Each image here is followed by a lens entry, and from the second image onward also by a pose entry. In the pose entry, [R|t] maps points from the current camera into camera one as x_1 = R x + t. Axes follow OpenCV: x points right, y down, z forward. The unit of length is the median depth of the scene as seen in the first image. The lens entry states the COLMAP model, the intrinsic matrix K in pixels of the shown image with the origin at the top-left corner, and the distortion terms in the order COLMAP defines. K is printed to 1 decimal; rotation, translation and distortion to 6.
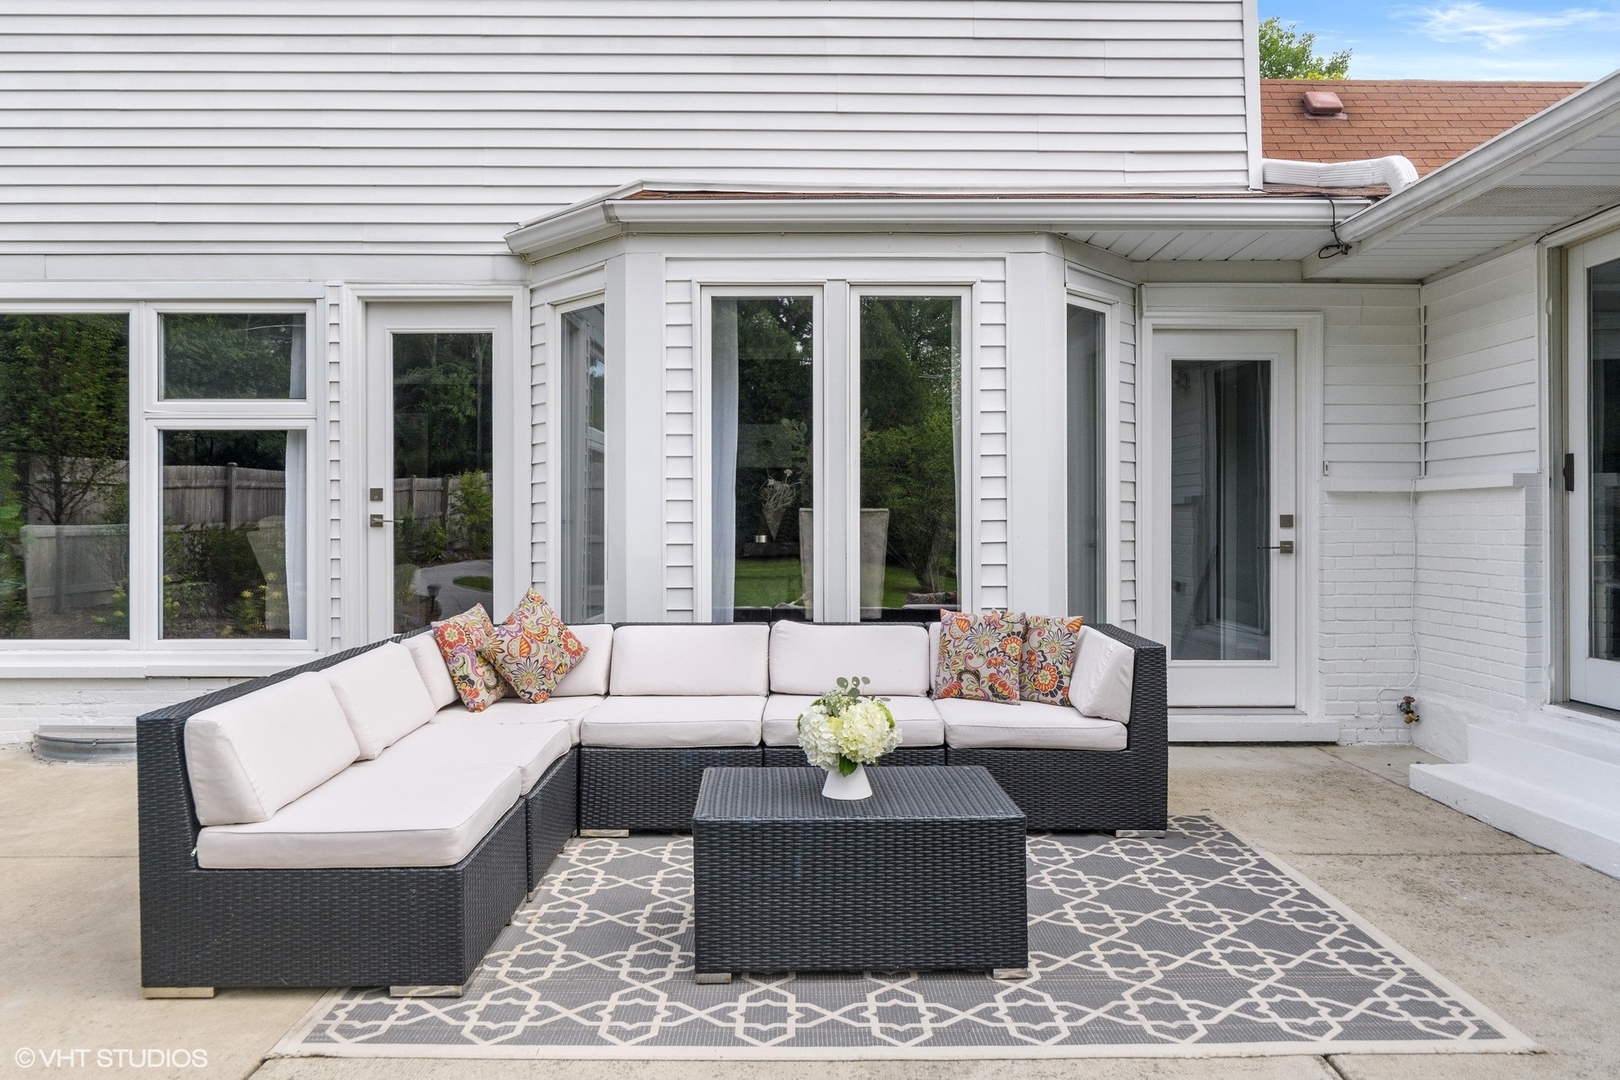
lens RADIAL K [[1159.0, 0, 813.3], [0, 1159.0, 519.2], [0, 0, 1]] dist [0.003065, 0.001499]
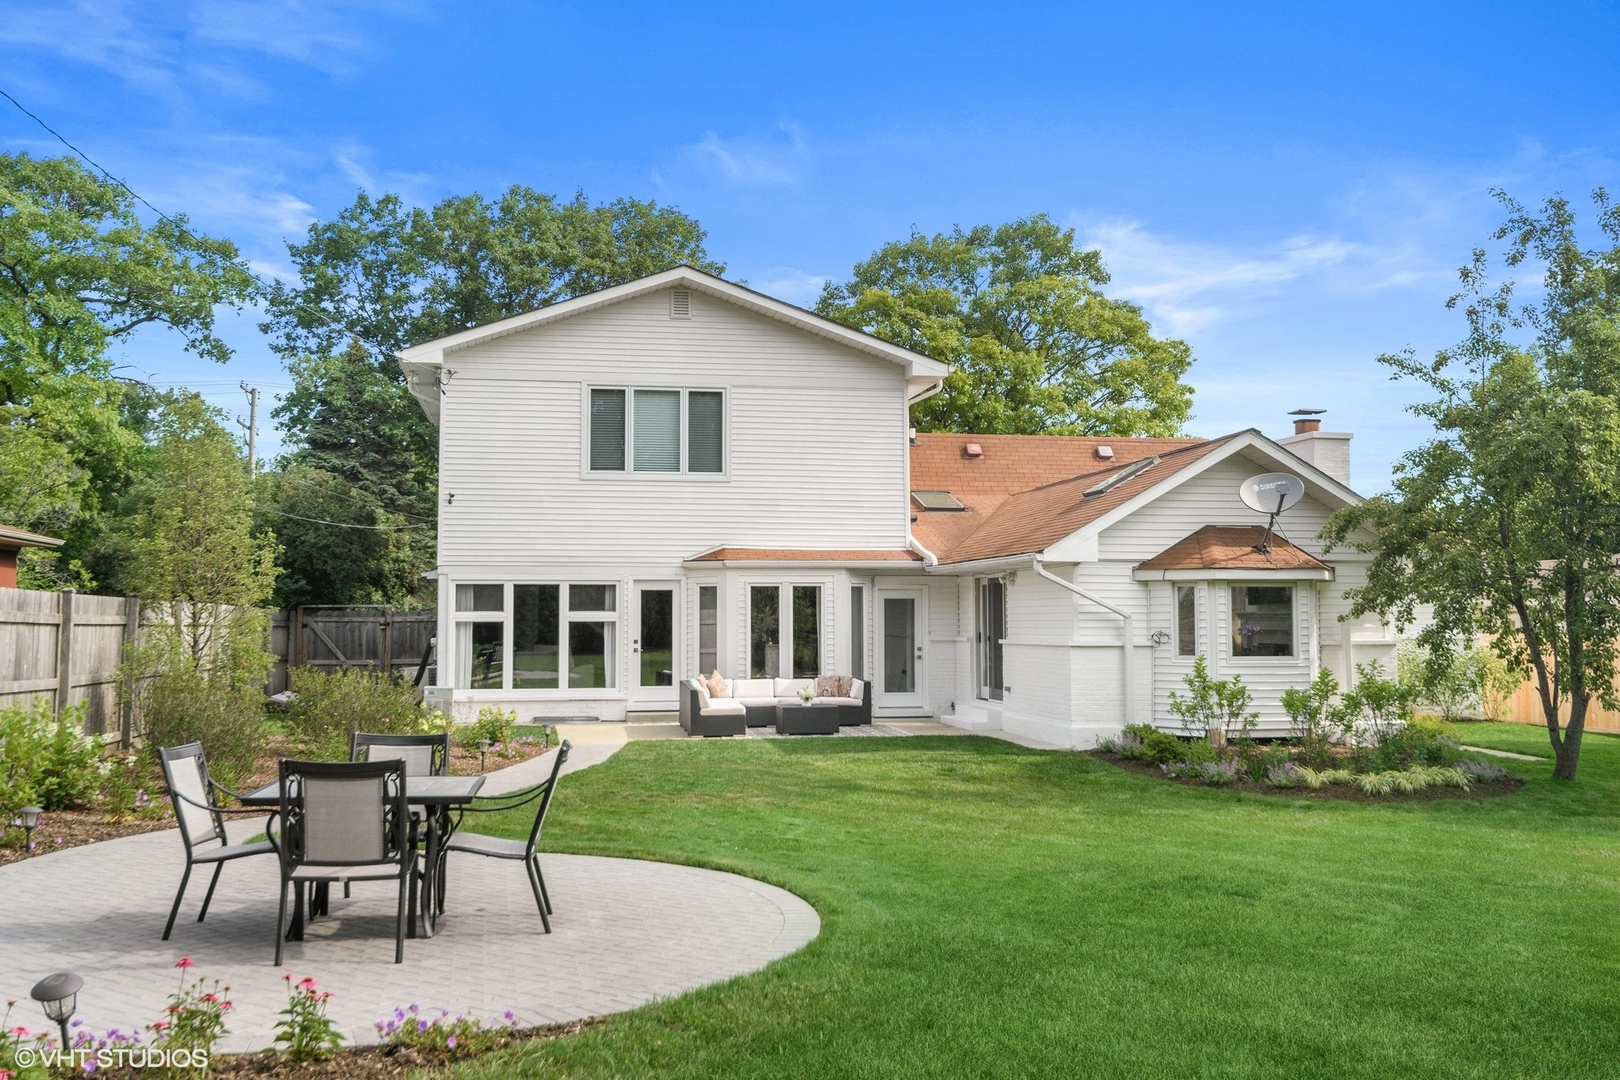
lens RADIAL K [[1544.4, 0, 810.0], [0, 1544.4, 540.0], [0, 0, 1]] dist [-0.000451, -0.000230]
pose [[0.987207, 0.006761, 0.159303, -0.593324], [-0.000051, 0.999114, -0.042087, -0.123587], [-0.159447, 0.041541, 0.986332, -3.287307]]
